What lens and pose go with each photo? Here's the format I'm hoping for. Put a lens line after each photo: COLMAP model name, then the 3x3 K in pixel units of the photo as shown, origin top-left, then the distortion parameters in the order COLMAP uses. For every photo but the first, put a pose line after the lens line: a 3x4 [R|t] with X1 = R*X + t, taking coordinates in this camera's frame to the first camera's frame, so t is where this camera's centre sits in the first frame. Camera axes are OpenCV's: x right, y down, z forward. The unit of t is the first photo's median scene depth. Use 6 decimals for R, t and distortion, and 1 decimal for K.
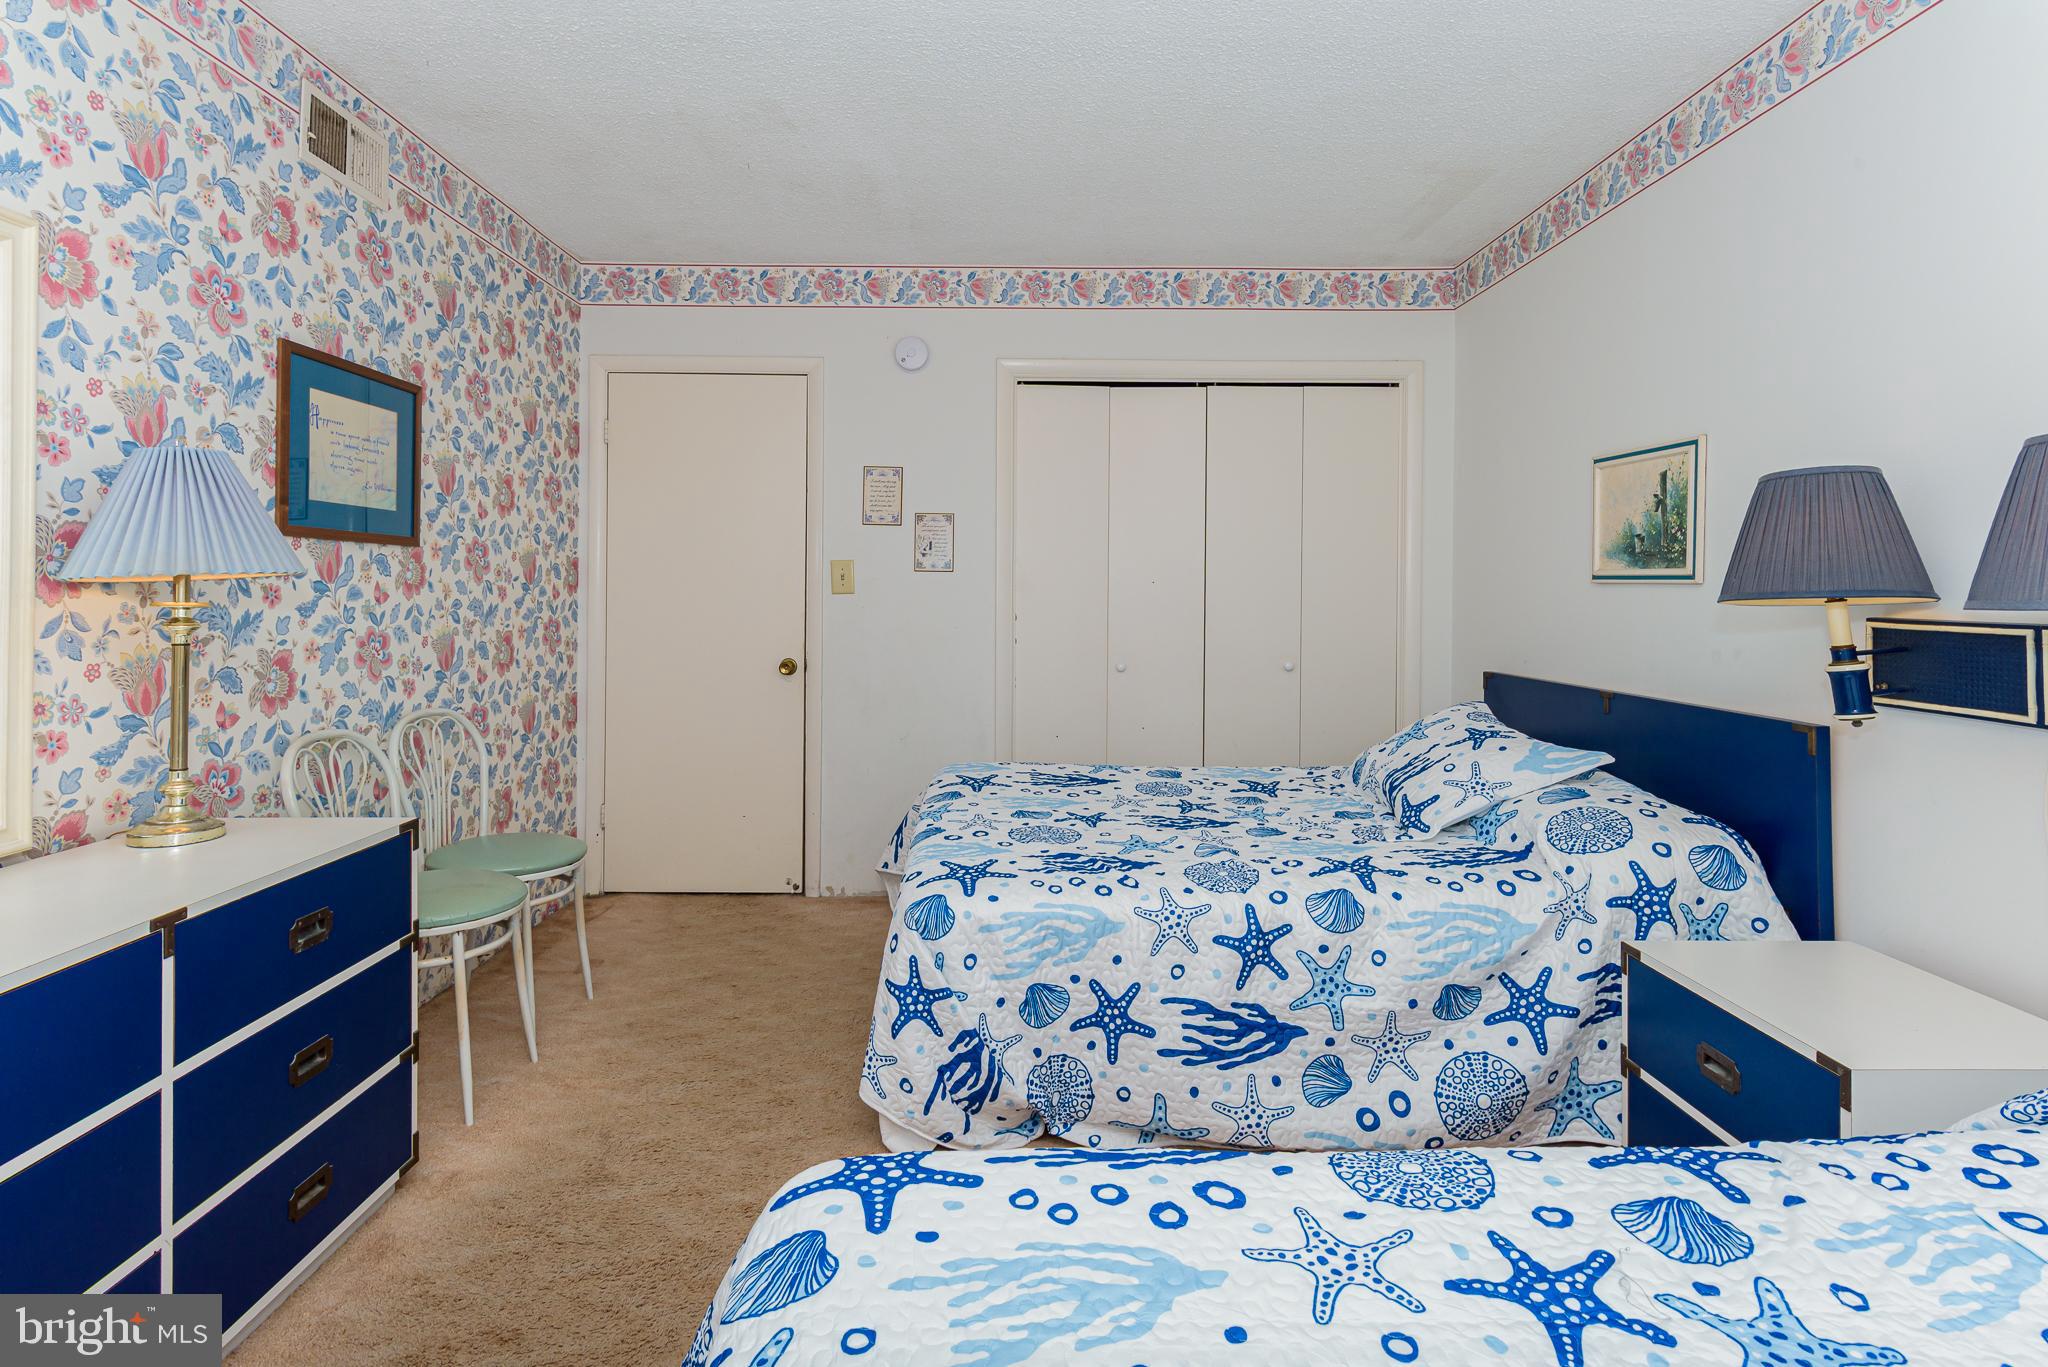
lens RADIAL K [[994.5, 0, 1023.8], [0, 994.5, 645.0], [0, 0, 1]] dist [0.003650, -0.001094]
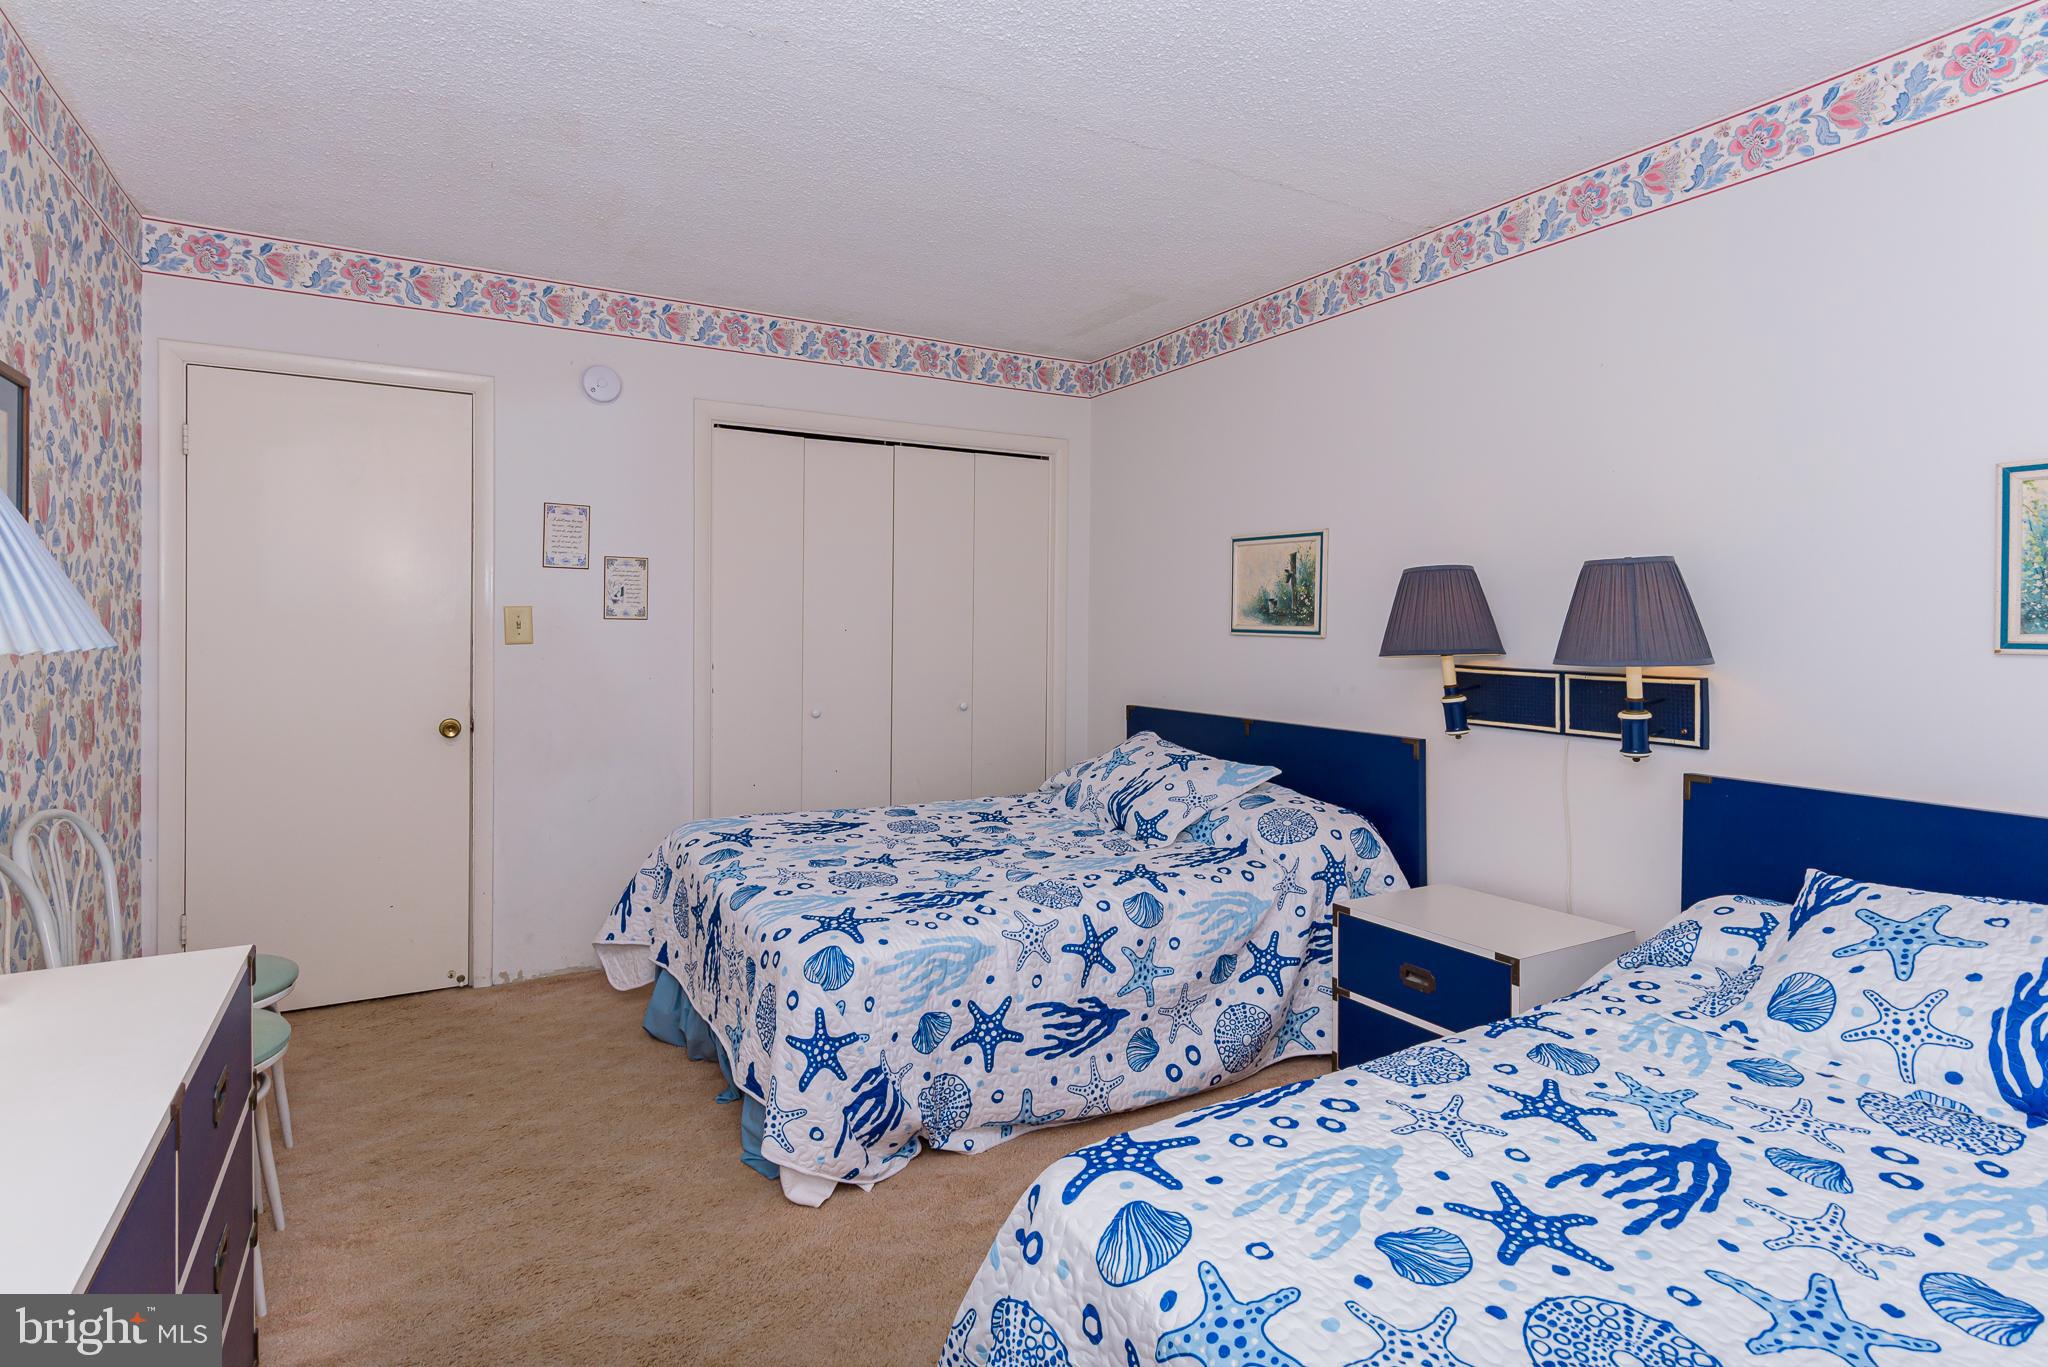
lens RADIAL K [[997.8, 0, 1016.6], [0, 997.8, 696.3], [0, 0, 1]] dist [0.002836, -0.000418]
pose [[0.880948, -0.032521, 0.472094, -0.399651], [0.023451, 0.999410, 0.025086, -0.030949], [-0.472631, -0.011028, 0.881191, -0.004855]]
